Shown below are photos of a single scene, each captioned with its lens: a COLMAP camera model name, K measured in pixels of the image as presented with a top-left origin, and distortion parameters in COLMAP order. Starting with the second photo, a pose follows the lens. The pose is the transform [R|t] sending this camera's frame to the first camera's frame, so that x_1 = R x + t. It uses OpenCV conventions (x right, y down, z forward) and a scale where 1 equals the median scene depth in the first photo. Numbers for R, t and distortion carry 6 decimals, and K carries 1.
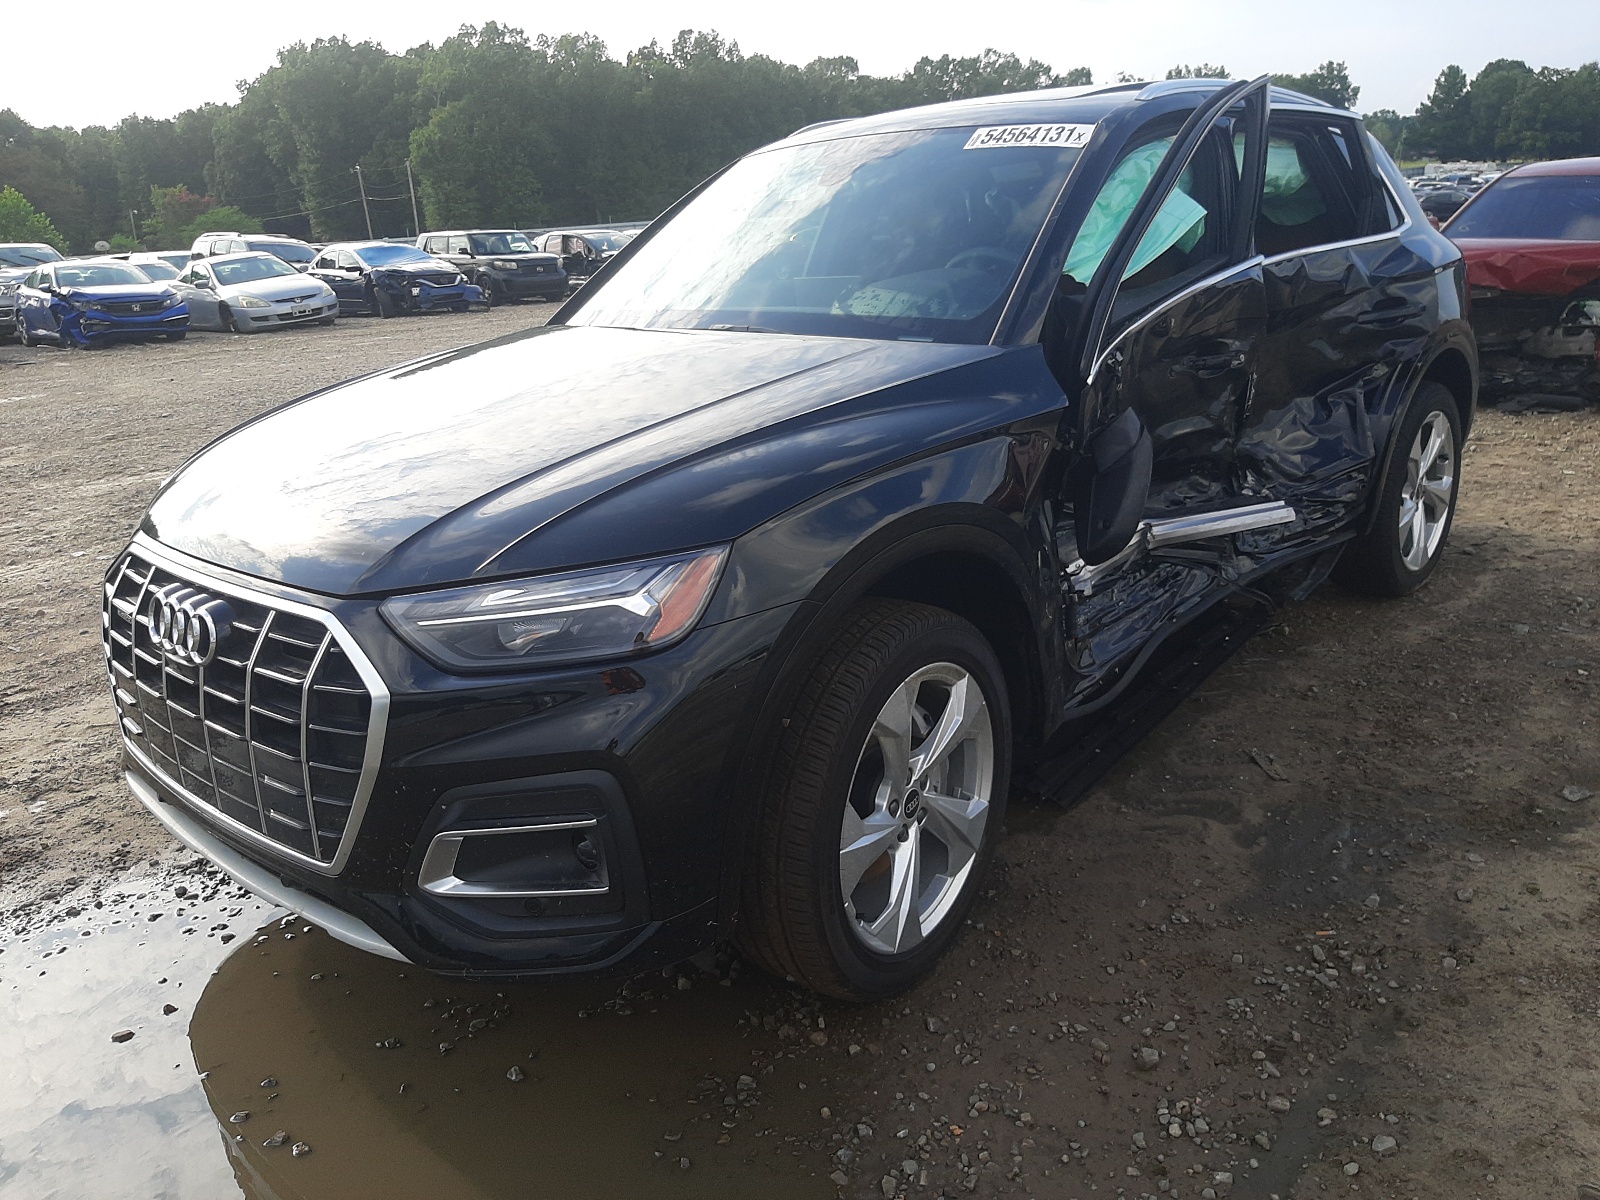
lens RADIAL K [[1219.9, 0, 766.7], [0, 1219.9, 592.7], [0, 0, 1]] dist [0.095703, -0.186545]
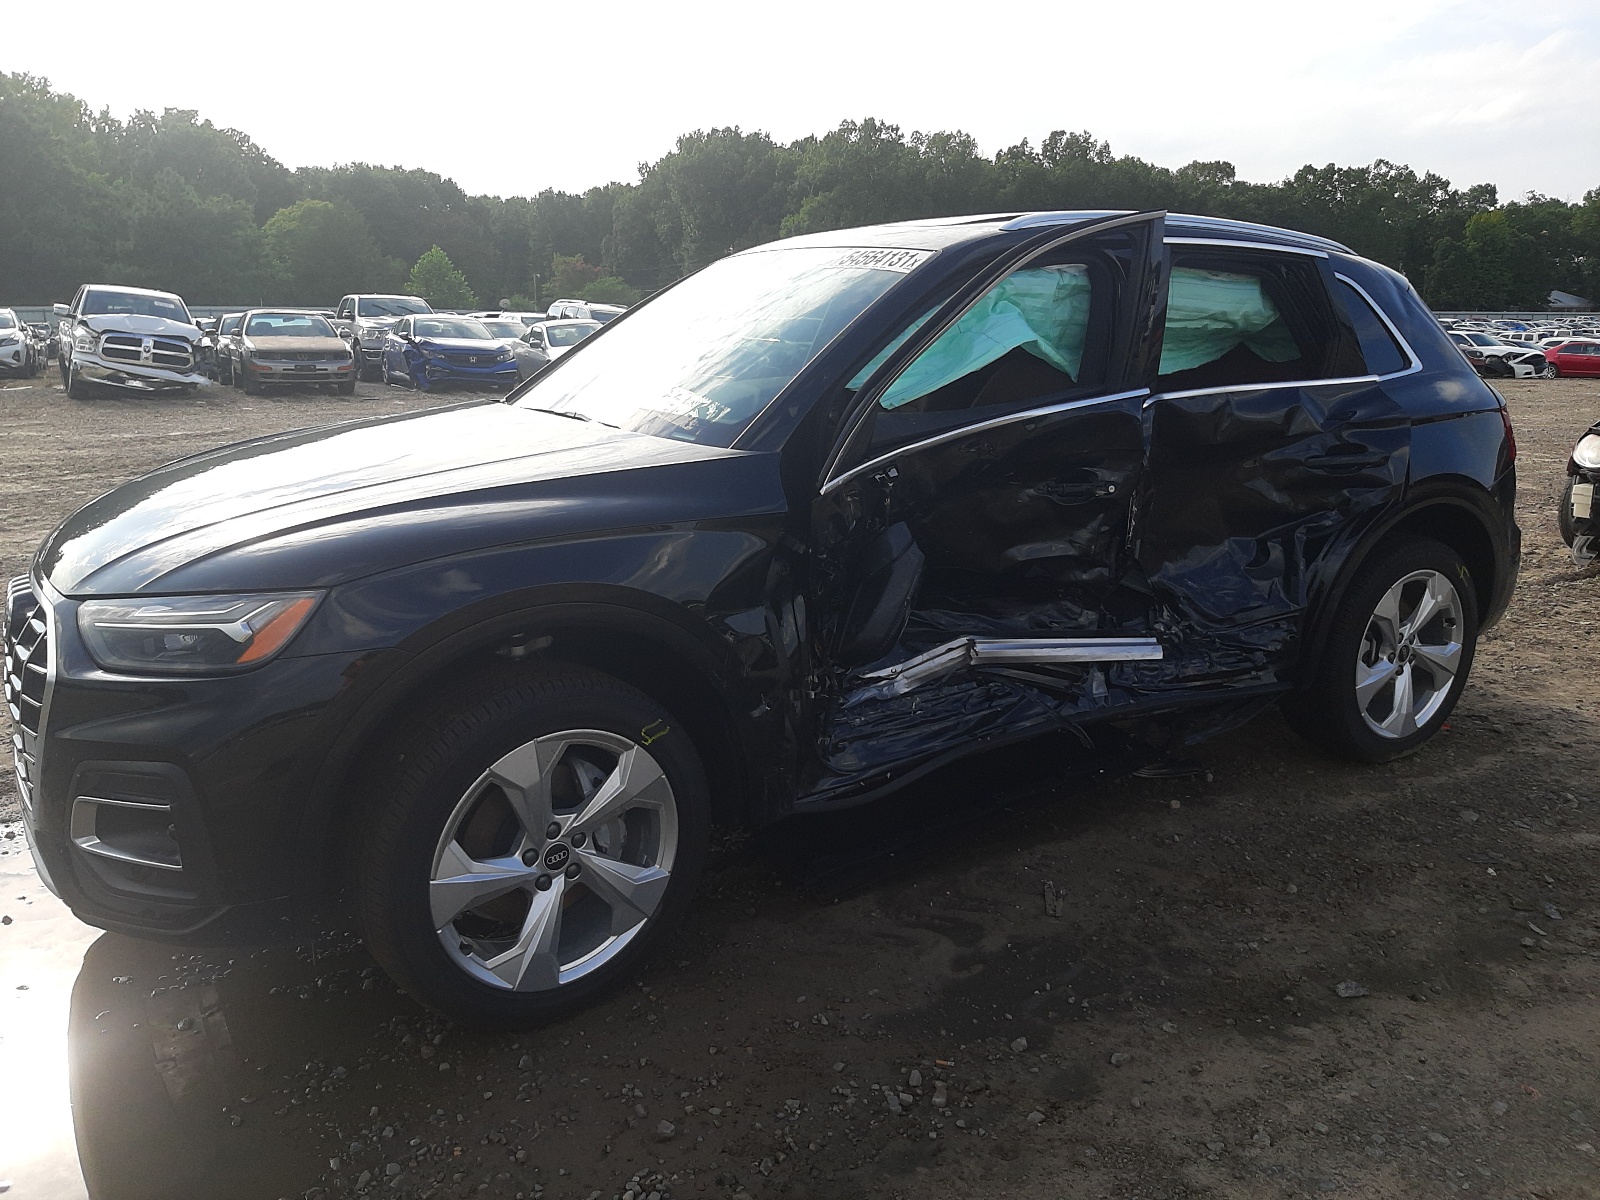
lens RADIAL K [[1230.2, 0, 830.9], [0, 1230.2, 603.4], [0, 0, 1]] dist [0.104685, -0.205610]
pose [[0.962116, 0.122622, -0.243511, 0.105596], [-0.137309, 0.989541, -0.044216, -0.005969], [0.235542, 0.075977, 0.968890, -0.003181]]
